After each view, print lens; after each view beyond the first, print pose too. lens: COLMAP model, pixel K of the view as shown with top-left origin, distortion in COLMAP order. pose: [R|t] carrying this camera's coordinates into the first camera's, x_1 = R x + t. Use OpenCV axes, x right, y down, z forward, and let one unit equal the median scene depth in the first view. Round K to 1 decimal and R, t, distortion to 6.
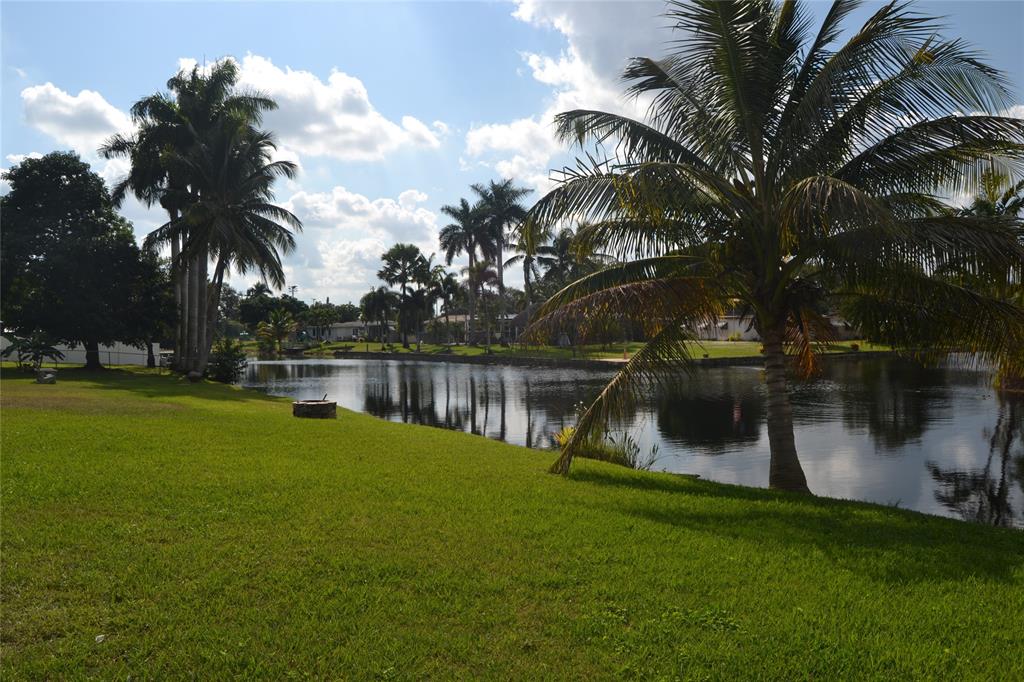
lens RADIAL K [[813.0, 0, 509.7], [0, 813.0, 345.2], [0, 0, 1]] dist [-0.079257, 0.006713]
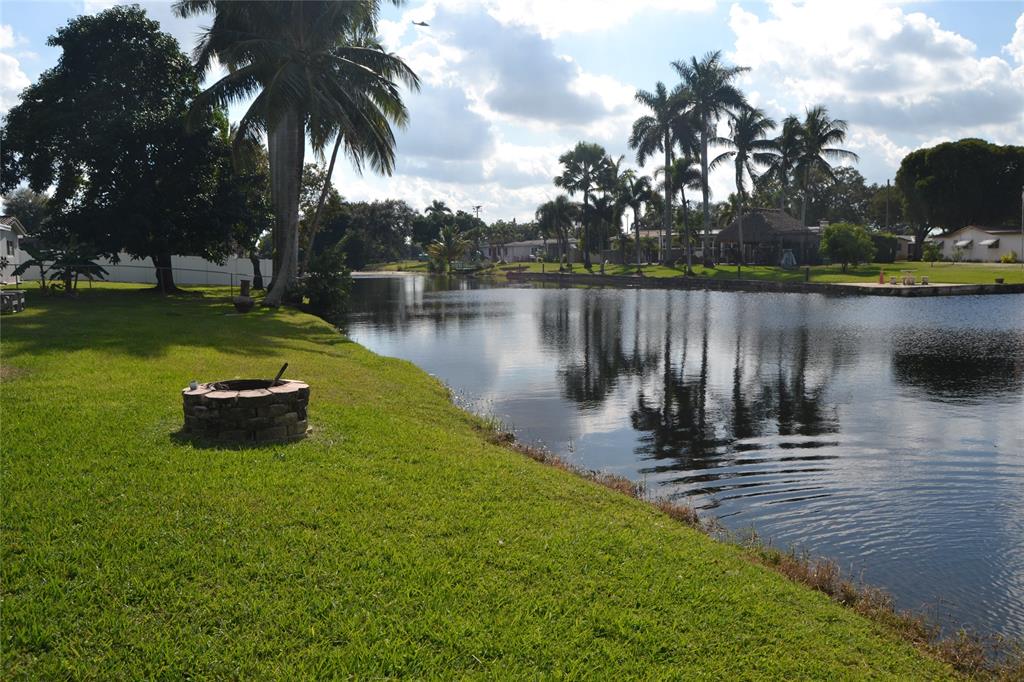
lens RADIAL K [[813.0, 0, 510.7], [0, 813.0, 346.3], [0, 0, 1]] dist [-0.079257, 0.006713]
pose [[0.973019, 0.025095, -0.229356, -0.010539], [-0.003309, 0.995483, 0.094881, 0.004369], [0.230701, -0.091562, 0.968707, 0.162697]]
